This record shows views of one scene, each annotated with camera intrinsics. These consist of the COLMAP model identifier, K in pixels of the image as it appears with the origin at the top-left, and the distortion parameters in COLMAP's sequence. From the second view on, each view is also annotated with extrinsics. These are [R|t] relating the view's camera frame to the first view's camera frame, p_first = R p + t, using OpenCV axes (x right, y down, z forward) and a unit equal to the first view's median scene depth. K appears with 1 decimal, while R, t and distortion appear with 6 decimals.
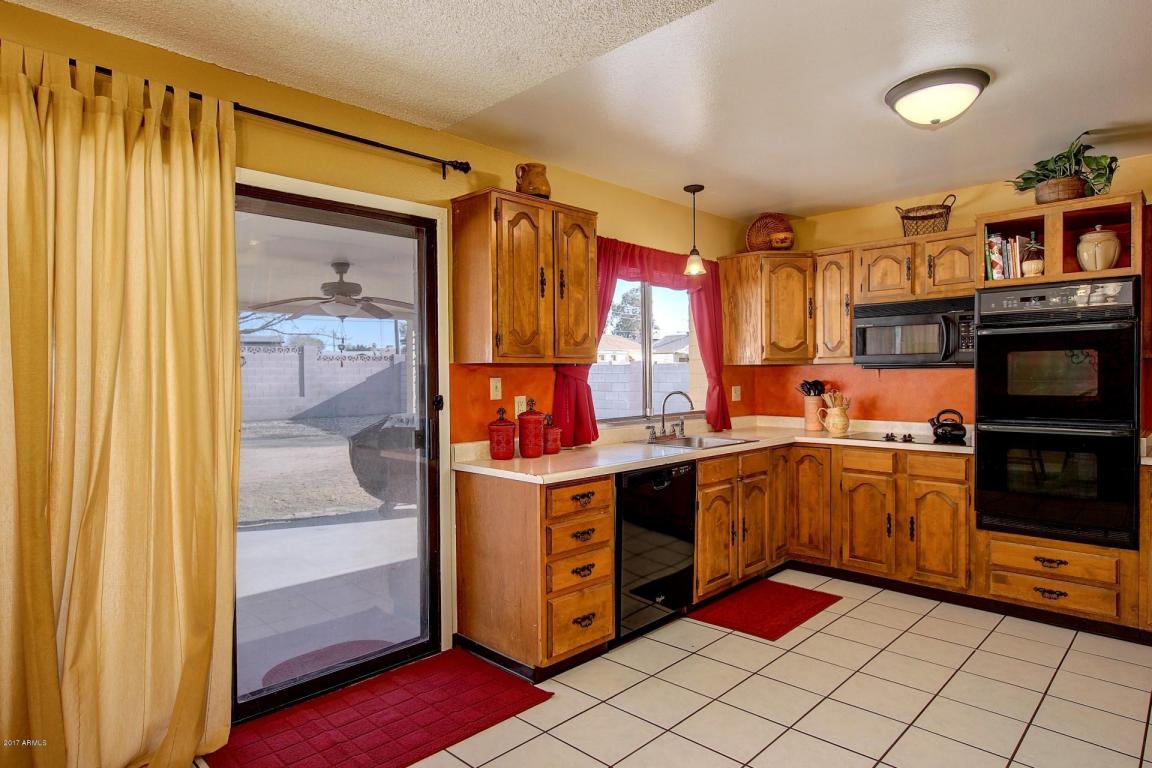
lens RADIAL K [[662.8, 0, 577.7], [0, 662.8, 383.8], [0, 0, 1]] dist [0.000508, 0.000030]
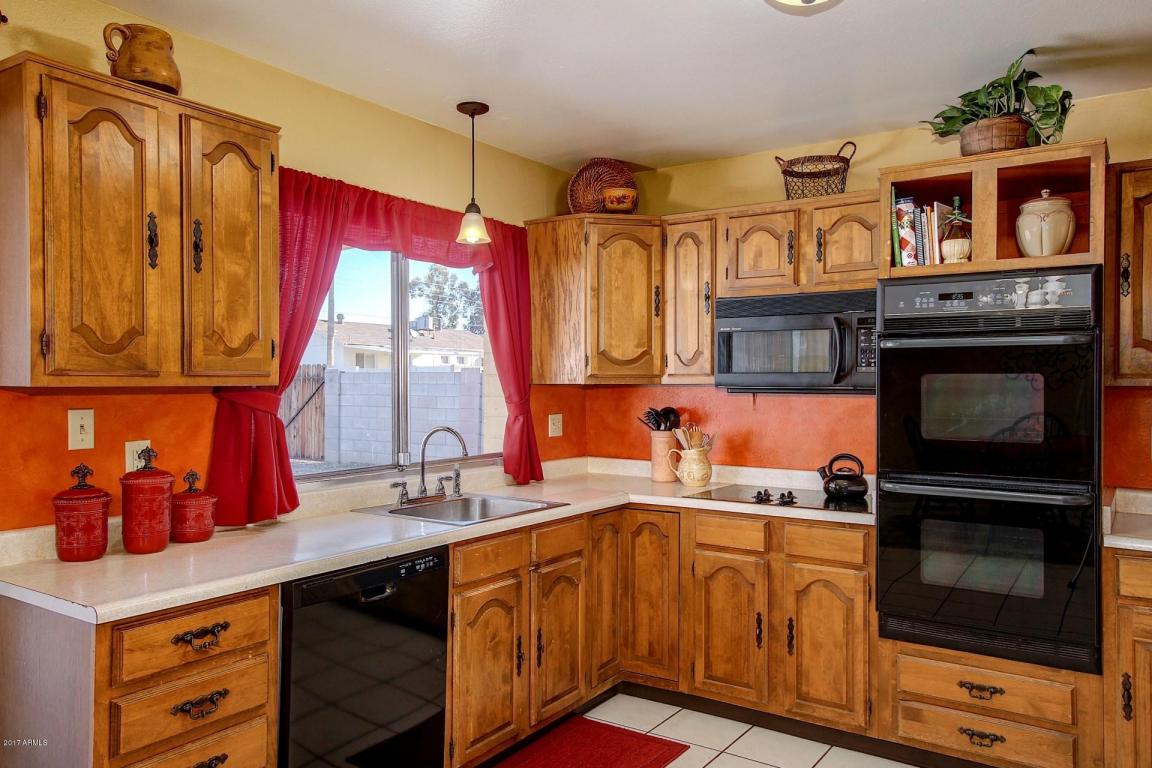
lens RADIAL K [[849.3, 0, 574.9], [0, 849.3, 380.0], [0, 0, 1]] dist [0.025304, 0.026713]
pose [[0.985233, 0.011801, 0.170810, 0.151590], [-0.009299, 0.999838, -0.015441, -0.024839], [-0.170964, 0.013625, 0.985183, 0.203069]]
